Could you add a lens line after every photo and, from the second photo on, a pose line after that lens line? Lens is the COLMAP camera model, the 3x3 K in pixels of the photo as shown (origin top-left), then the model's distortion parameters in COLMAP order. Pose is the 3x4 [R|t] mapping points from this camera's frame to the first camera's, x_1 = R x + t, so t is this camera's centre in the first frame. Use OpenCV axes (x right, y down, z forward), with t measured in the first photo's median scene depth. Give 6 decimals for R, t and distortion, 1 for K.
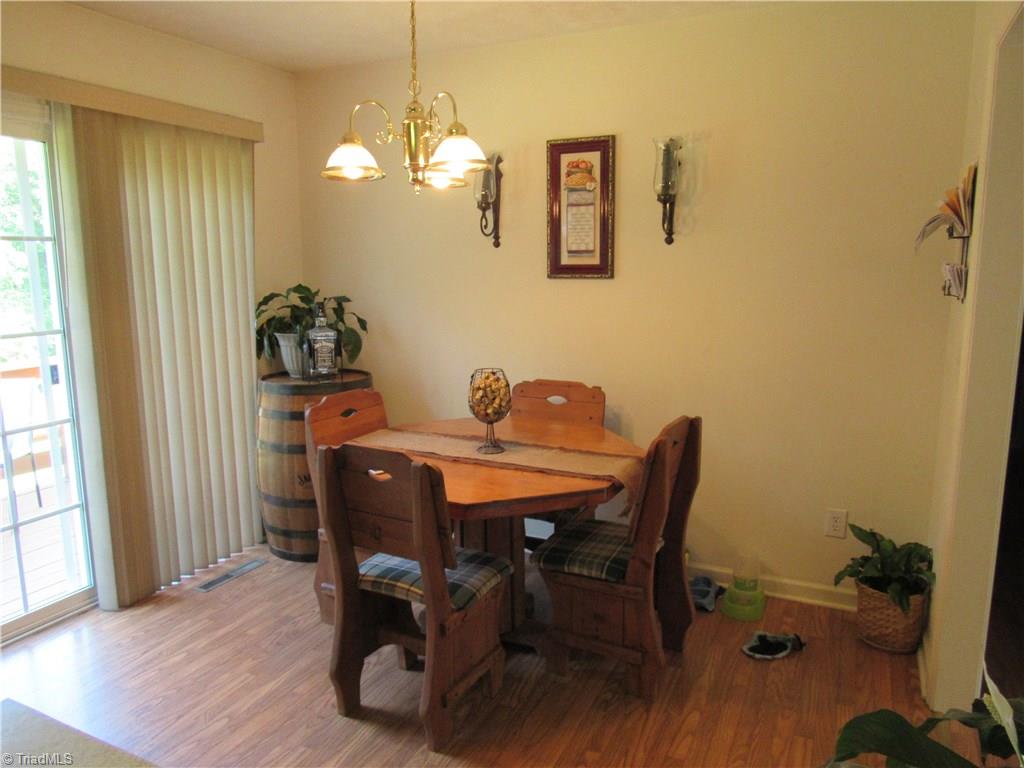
lens RADIAL K [[734.5, 0, 518.9], [0, 734.5, 383.4], [0, 0, 1]] dist [-0.031960, 0.012138]
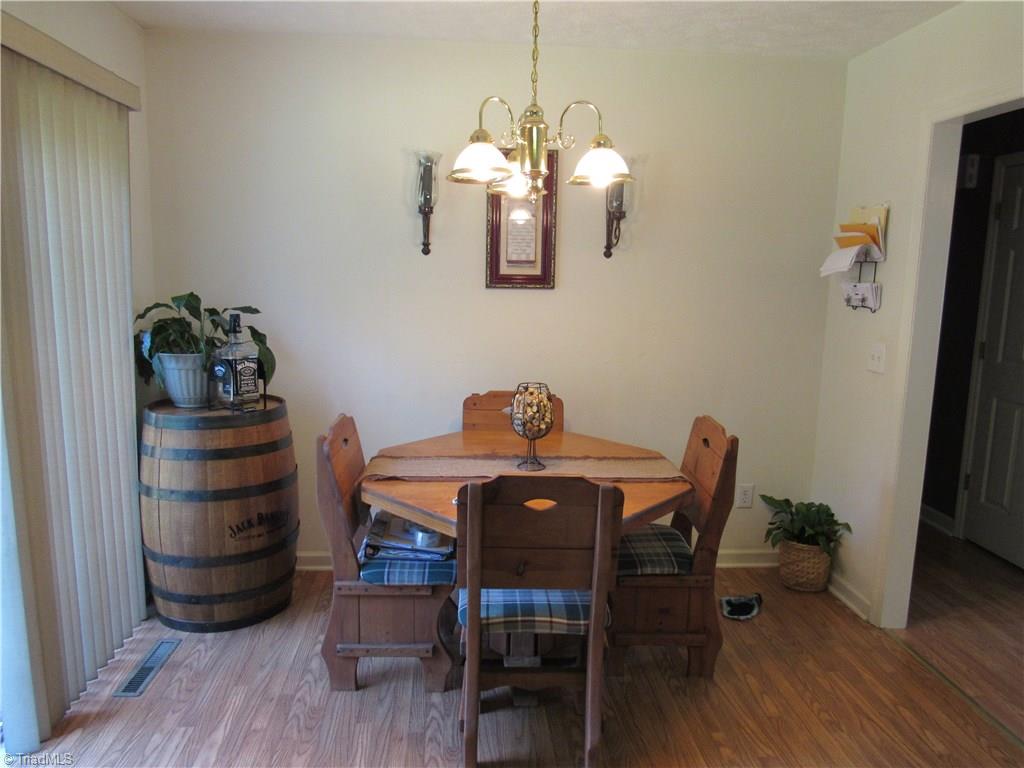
lens RADIAL K [[734.5, 0, 515.4], [0, 734.5, 384.3], [0, 0, 1]] dist [-0.031960, 0.012138]
pose [[0.866310, -0.056756, 0.496272, -0.482286], [0.056976, 0.998267, 0.014708, -0.030453], [-0.496247, 0.015534, 0.868043, 0.148493]]
